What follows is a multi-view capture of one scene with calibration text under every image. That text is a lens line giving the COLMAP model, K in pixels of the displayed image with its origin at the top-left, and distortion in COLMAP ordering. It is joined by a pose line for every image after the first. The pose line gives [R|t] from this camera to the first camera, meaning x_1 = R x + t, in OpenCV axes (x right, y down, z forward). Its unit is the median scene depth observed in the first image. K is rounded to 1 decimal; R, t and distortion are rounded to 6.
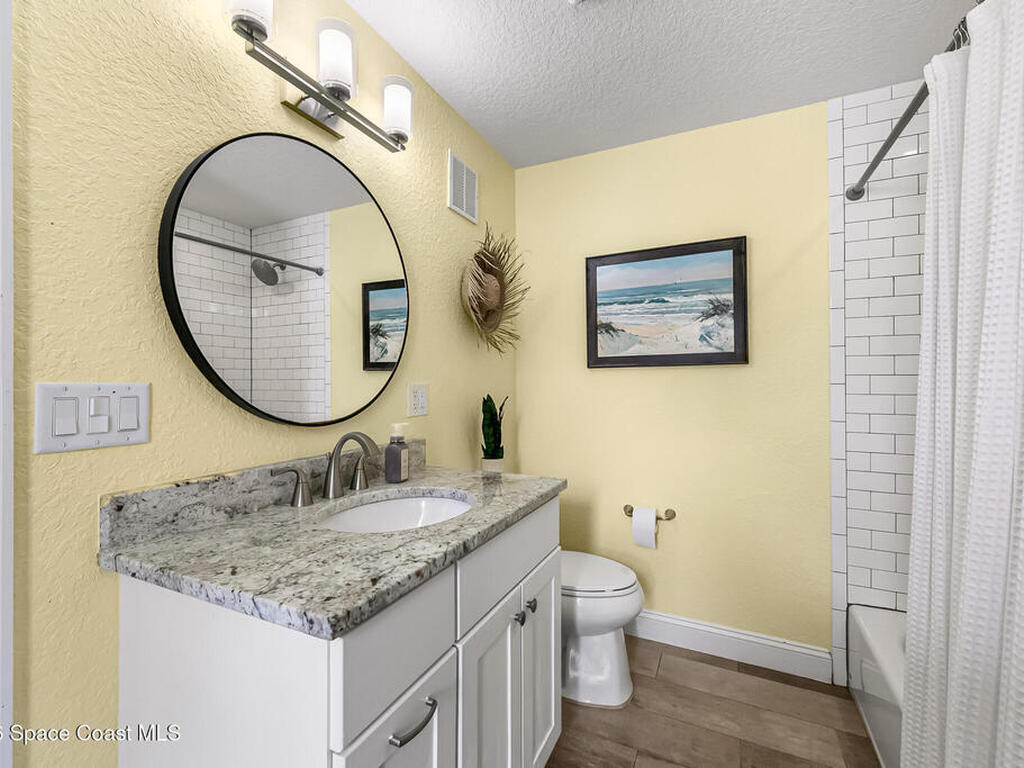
lens RADIAL K [[461.2, 0, 512.0], [0, 461.2, 384.0], [0, 0, 1]] dist [0.001169, 0.000082]
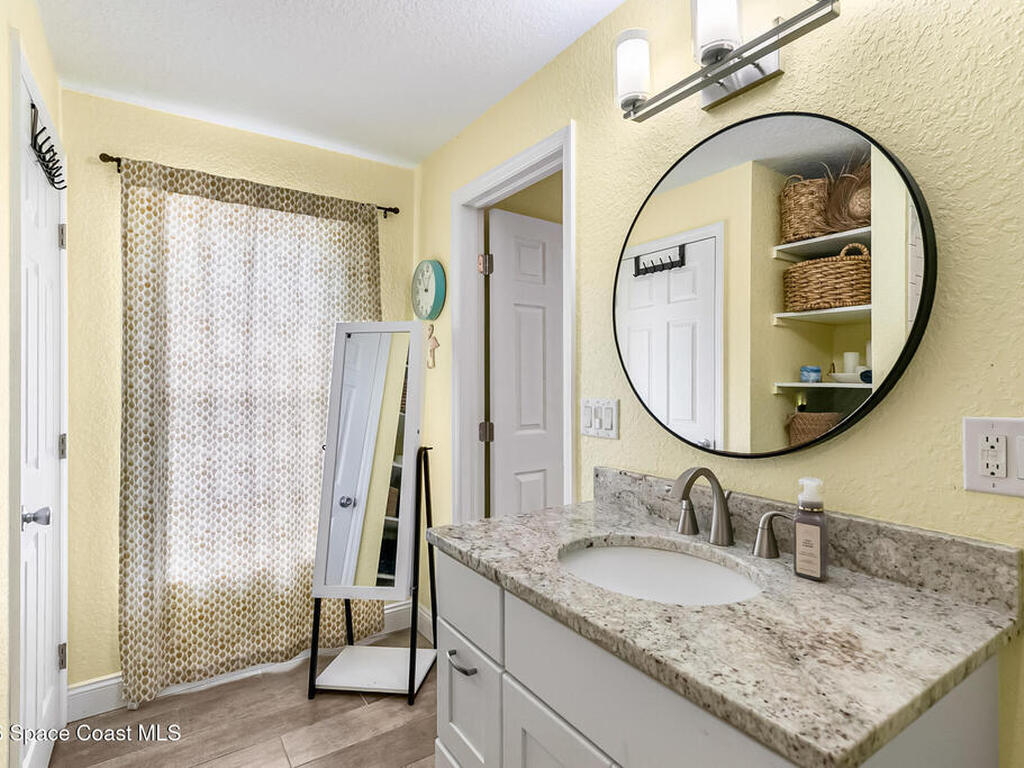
lens RADIAL K [[520.4, 0, 511.3], [0, 520.4, 378.6], [0, 0, 1]] dist [0.000794, 0.000169]
pose [[-0.510425, 0.000371, -0.859922, 0.825279], [0.000903, 1.000000, -0.000104, -0.069734], [0.859922, -0.000829, -0.510425, 1.557019]]
